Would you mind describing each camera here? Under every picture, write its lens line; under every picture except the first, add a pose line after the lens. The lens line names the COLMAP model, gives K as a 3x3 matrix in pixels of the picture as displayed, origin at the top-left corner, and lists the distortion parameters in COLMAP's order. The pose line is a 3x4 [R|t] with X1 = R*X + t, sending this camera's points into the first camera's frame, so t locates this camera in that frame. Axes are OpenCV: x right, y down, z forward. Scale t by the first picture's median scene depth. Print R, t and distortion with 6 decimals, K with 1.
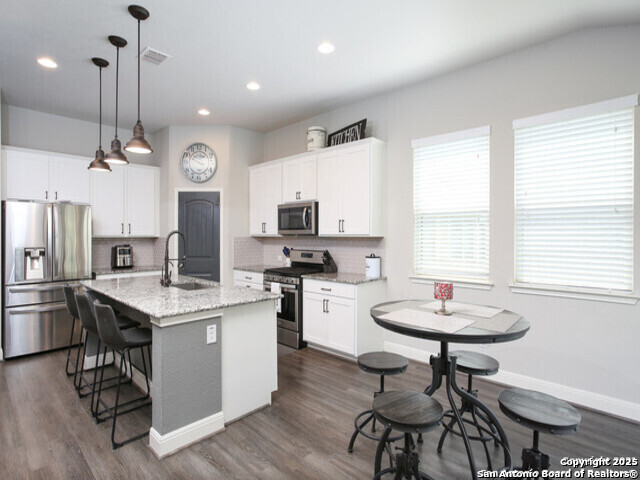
lens RADIAL K [[334.0, 0, 318.1], [0, 334.0, 237.5], [0, 0, 1]] dist [-0.045633, 0.033037]
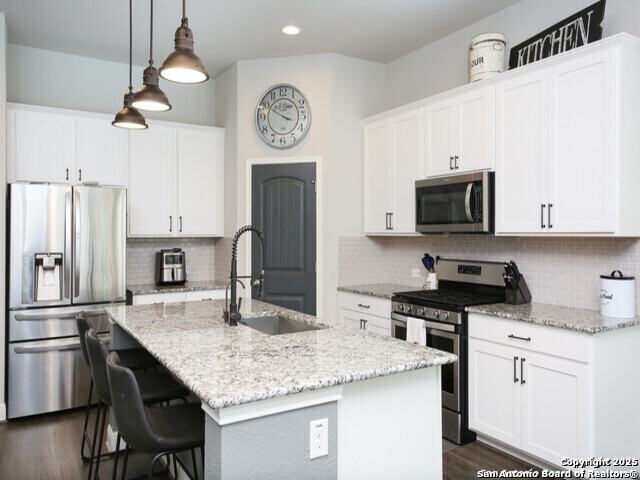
lens RADIAL K [[484.7, 0, 320.9], [0, 484.7, 236.9], [0, 0, 1]] dist [0.003130, 0.004702]
pose [[0.968054, 0.000102, -0.250743, -0.076360], [-0.000455, 0.999999, -0.001350, -0.000470], [0.250743, 0.001421, 0.968053, 0.170948]]
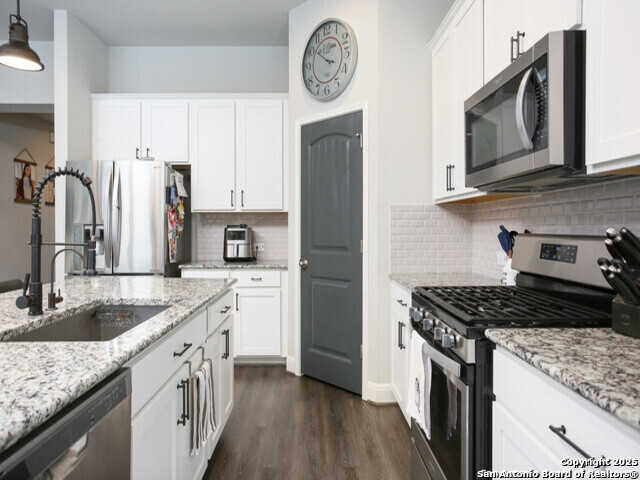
lens RADIAL K [[395.7, 0, 315.7], [0, 395.7, 230.1], [0, 0, 1]] dist [-0.003243, -0.000099]
pose [[0.699399, 0.002456, -0.714727, 0.068827], [-0.002828, 0.999996, 0.000669, 0.037634], [0.714726, 0.001553, 0.699403, 0.672697]]
